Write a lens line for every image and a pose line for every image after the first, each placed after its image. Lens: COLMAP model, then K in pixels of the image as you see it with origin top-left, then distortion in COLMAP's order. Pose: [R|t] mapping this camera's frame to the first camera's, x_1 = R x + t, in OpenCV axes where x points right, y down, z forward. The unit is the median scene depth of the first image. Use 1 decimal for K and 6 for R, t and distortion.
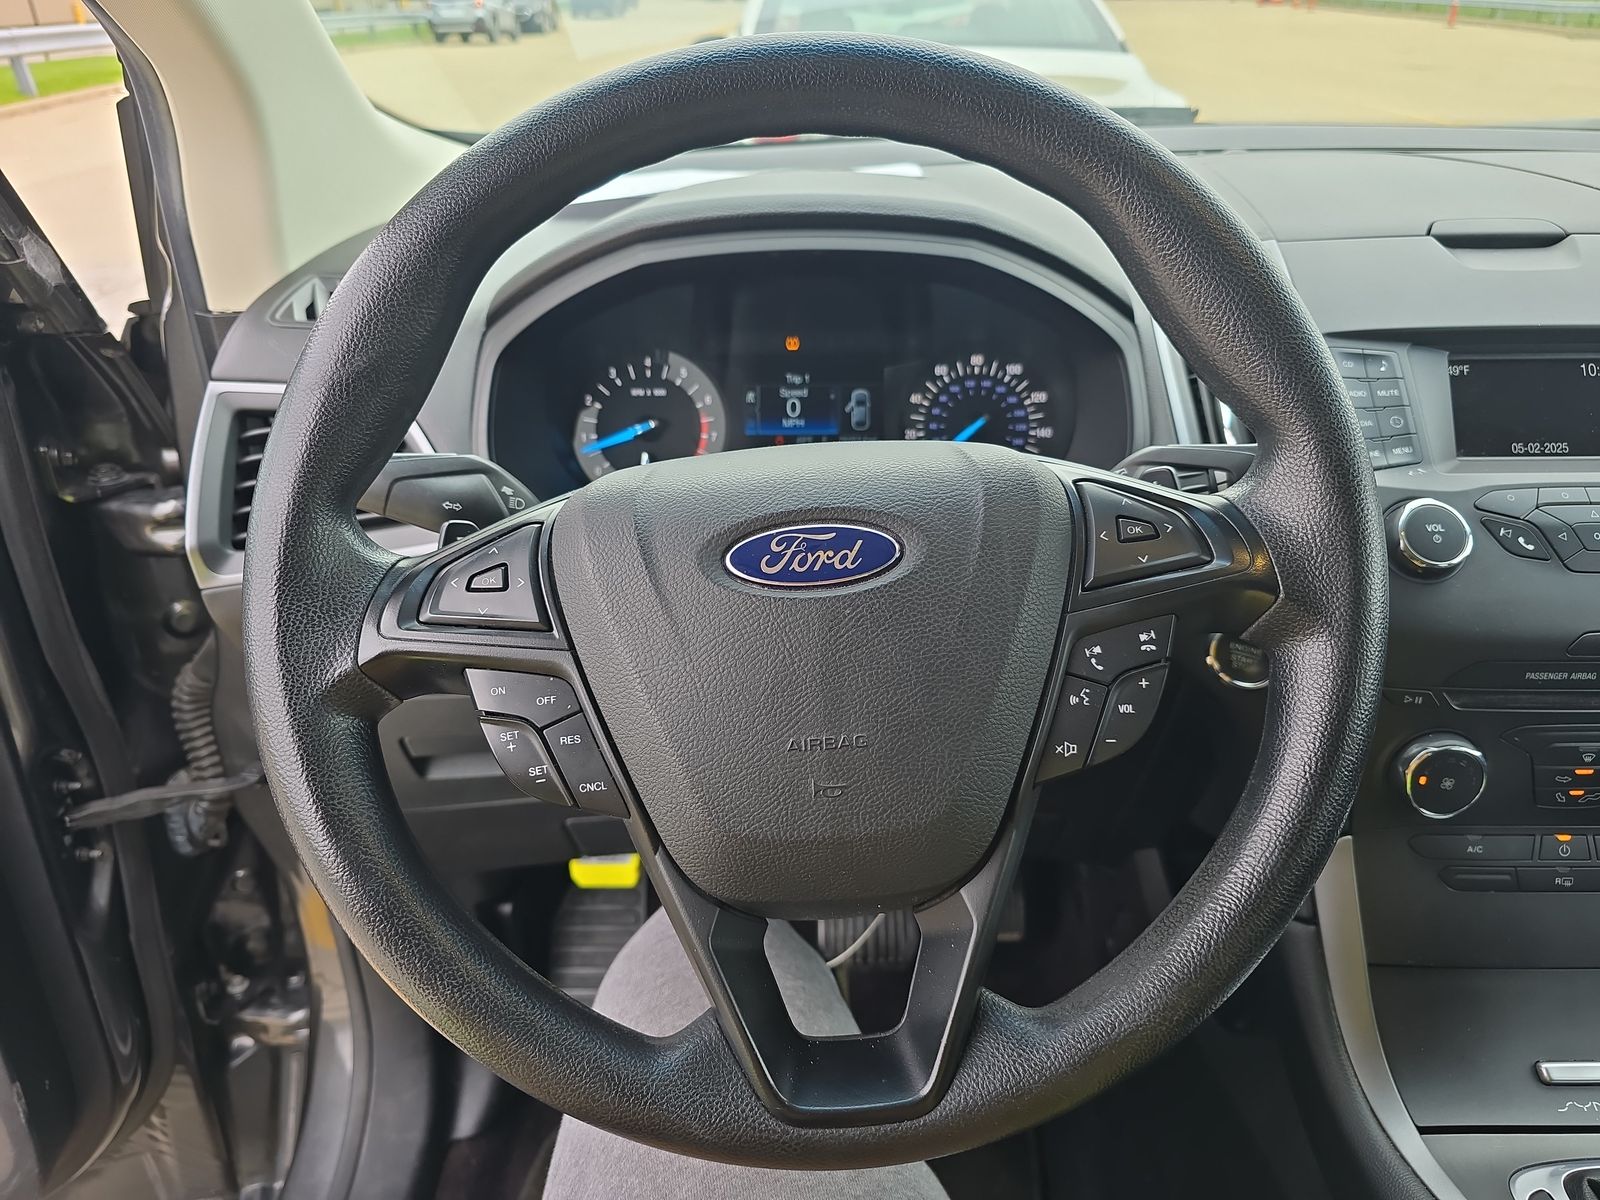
lens RADIAL K [[1078.9, 0, 806.5], [0, 1078.9, 603.4], [0, 0, 1]] dist [0.027250, -0.002147]
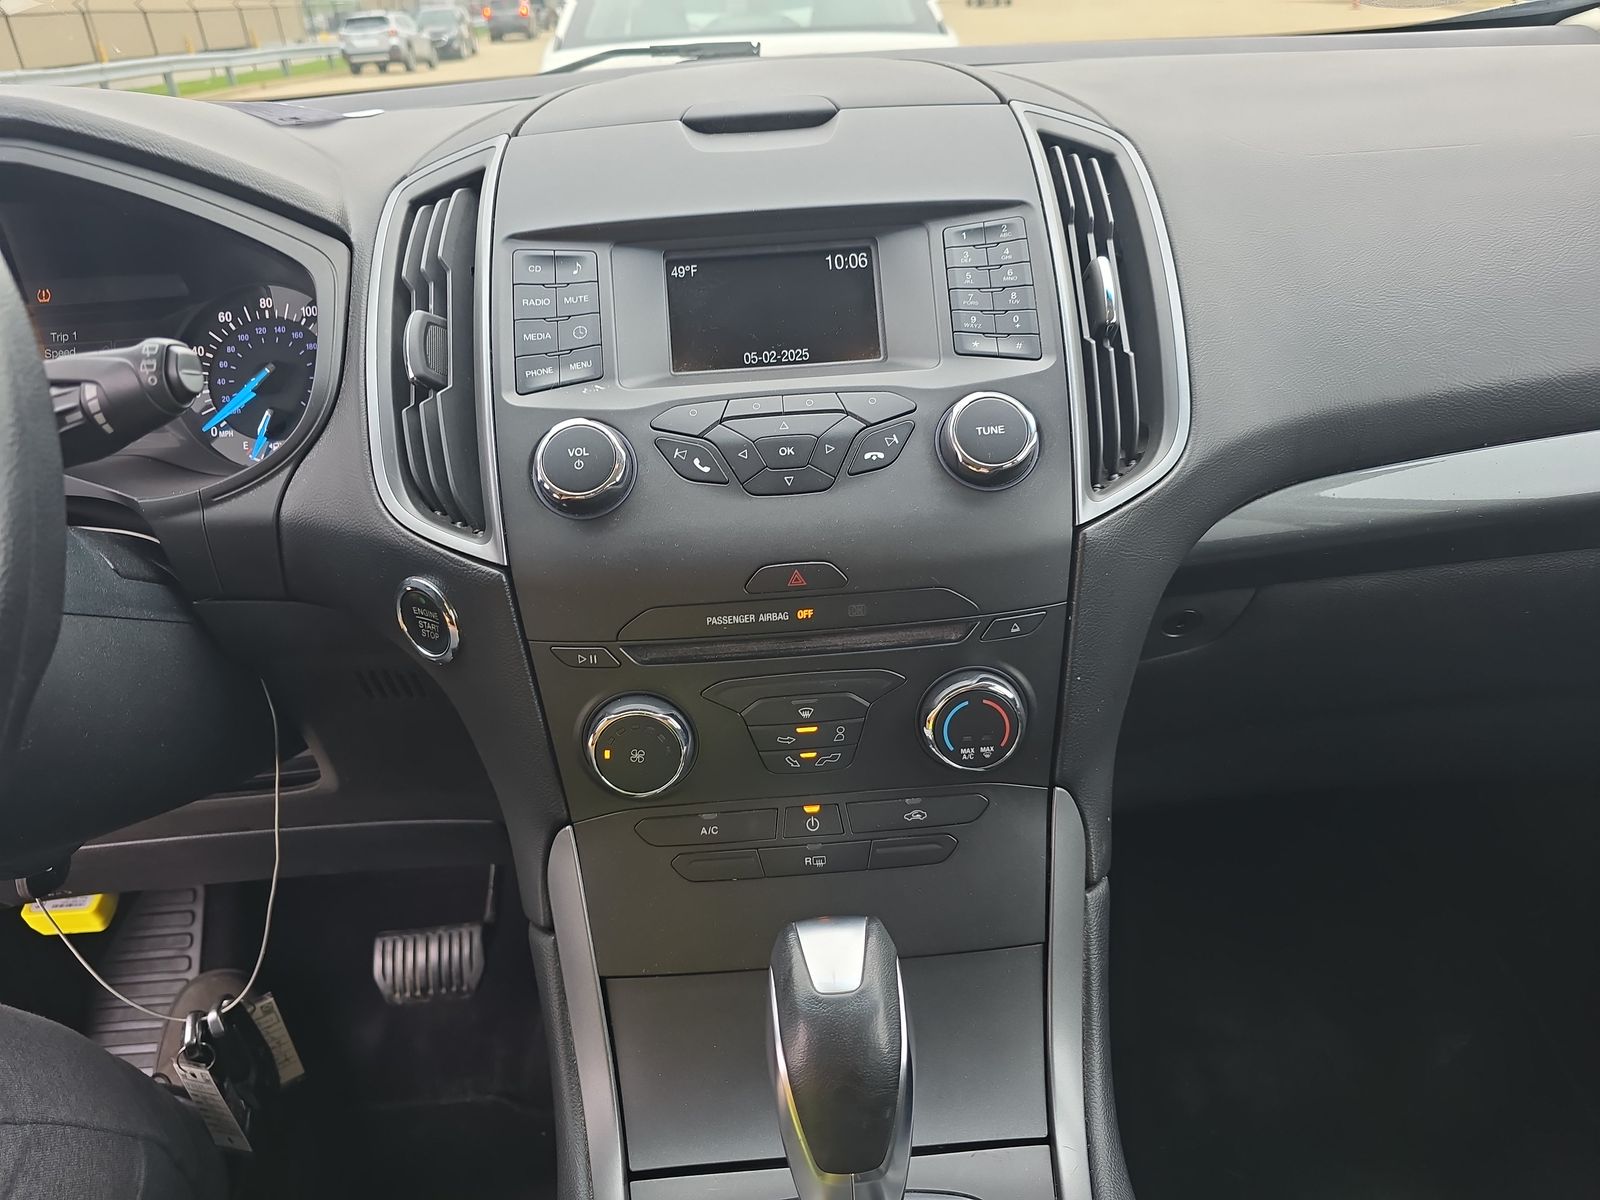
lens RADIAL K [[1062.6, 0, 800.0], [0, 1062.6, 600.0], [0, 0, 1]] dist [0.066669, -0.001043]
pose [[0.997761, -0.066868, 0.000860, 0.565321], [0.066873, 0.997704, -0.010733, 0.049086], [-0.000140, 0.010766, 0.999942, 0.138483]]
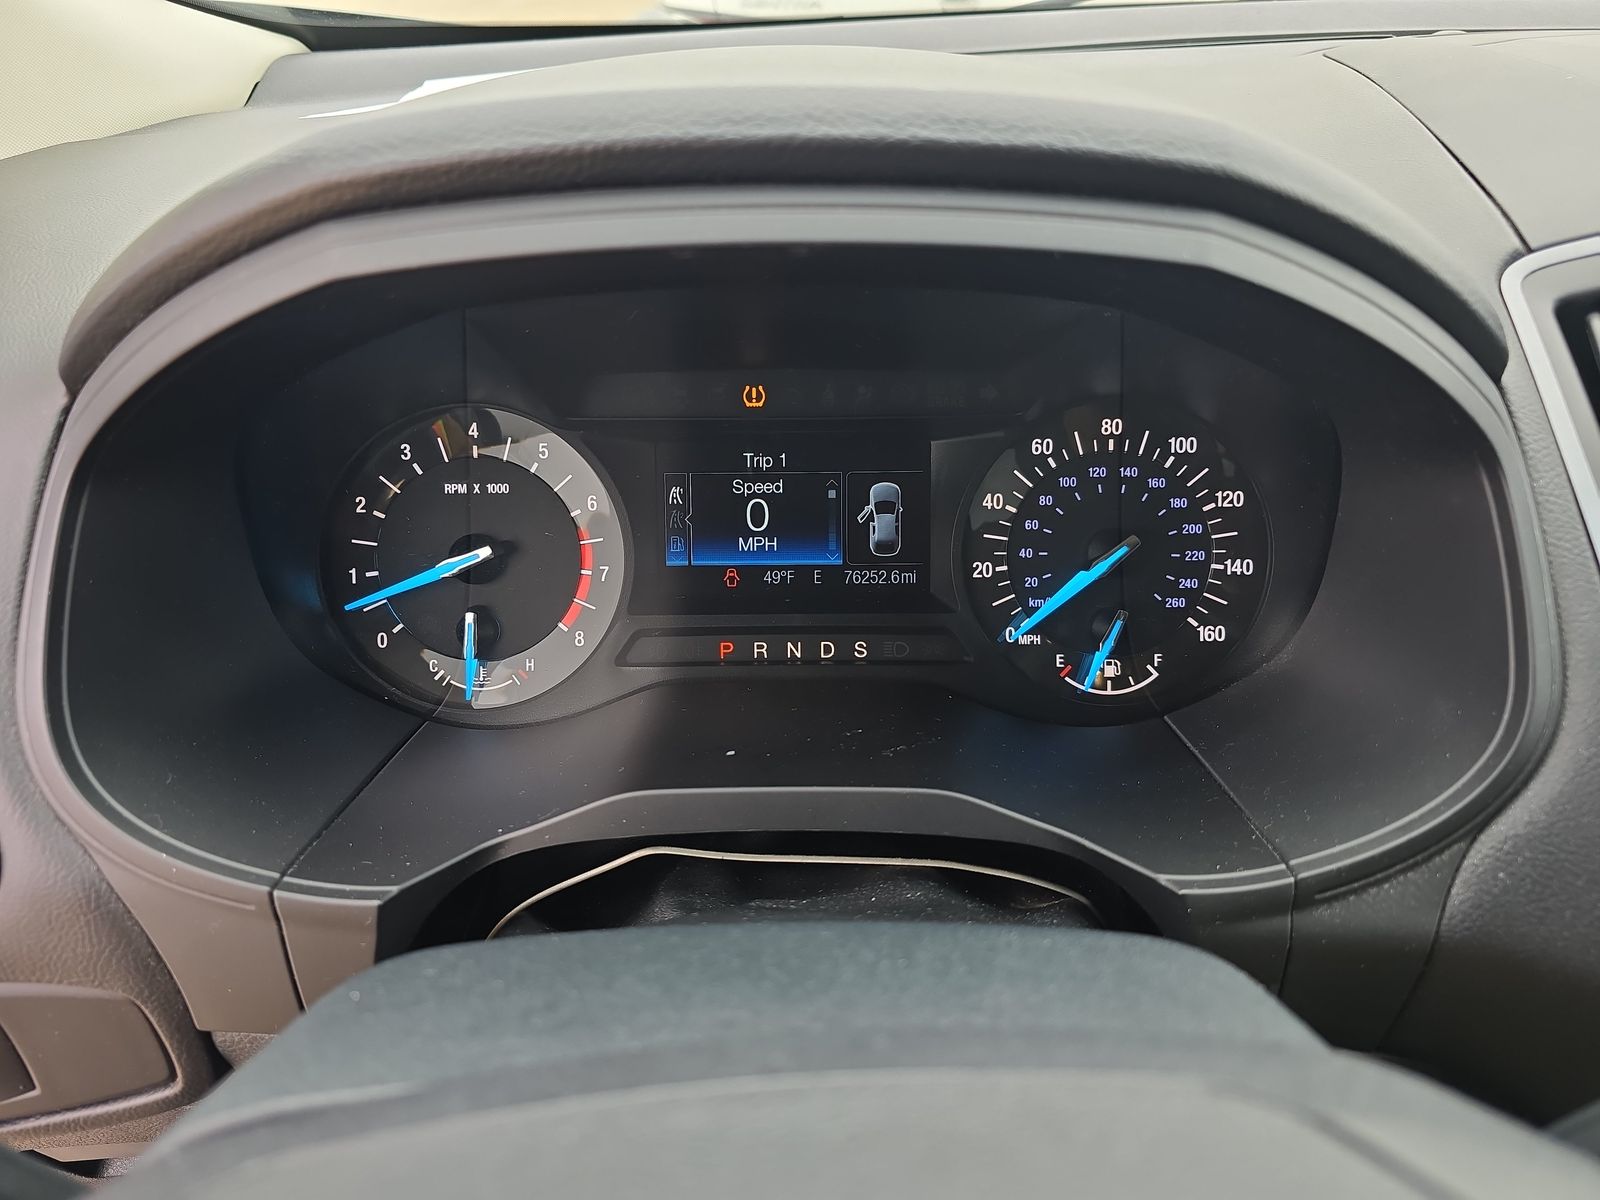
lens RADIAL K [[1078.9, 0, 806.5], [0, 1078.9, 603.4], [0, 0, 1]] dist [0.027250, -0.002147]
pose [[0.999986, -0.001654, 0.005059, 0.009031], [0.001292, 0.997495, 0.070726, -0.177265], [-0.005164, -0.070719, 0.997483, 0.479563]]
